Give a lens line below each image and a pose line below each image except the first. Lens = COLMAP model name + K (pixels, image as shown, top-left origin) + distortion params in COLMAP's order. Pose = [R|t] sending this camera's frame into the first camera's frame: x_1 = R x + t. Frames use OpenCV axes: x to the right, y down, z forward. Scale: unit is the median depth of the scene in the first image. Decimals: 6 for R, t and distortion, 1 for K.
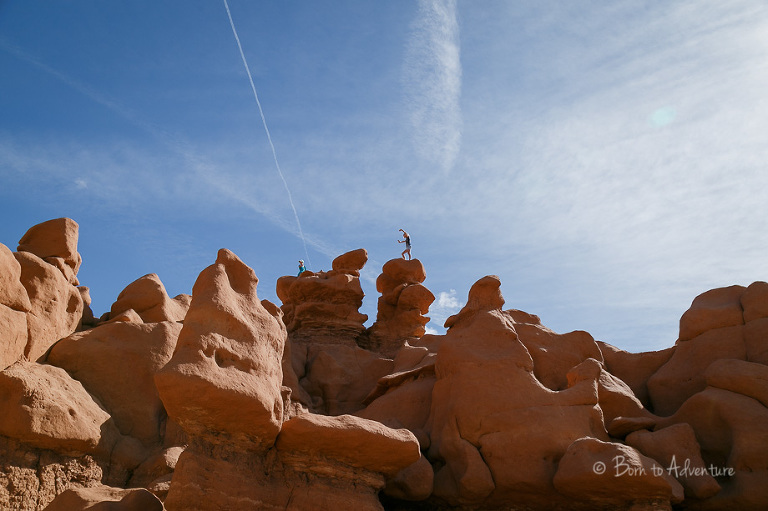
lens RADIAL K [[627.6, 0, 385.1], [0, 627.6, 256.0], [0, 0, 1]] dist [-0.000815, -0.000177]
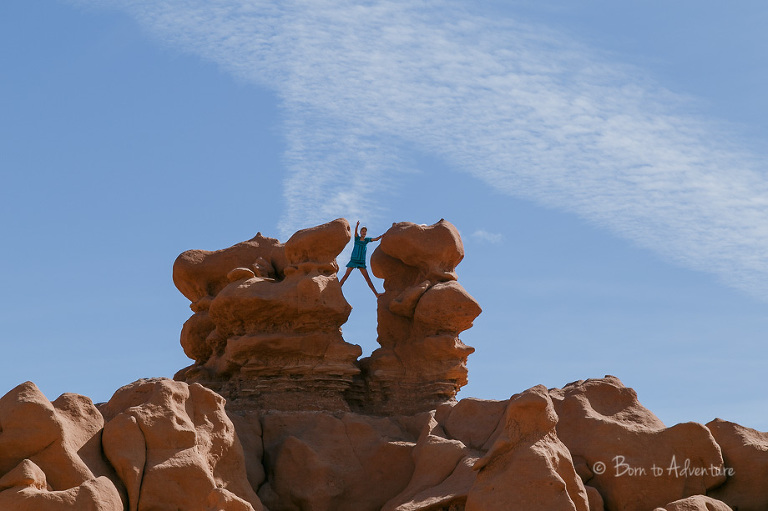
lens RADIAL K [[2331.9, 0, 383.9], [0, 2331.9, 255.4], [0, 0, 1]] dist [-0.100823, 0.000000]
pose [[0.996339, -0.083556, -0.018090, 0.035893], [0.085415, 0.963879, 0.252273, -0.496922], [-0.003643, -0.252894, 0.967487, -0.950928]]
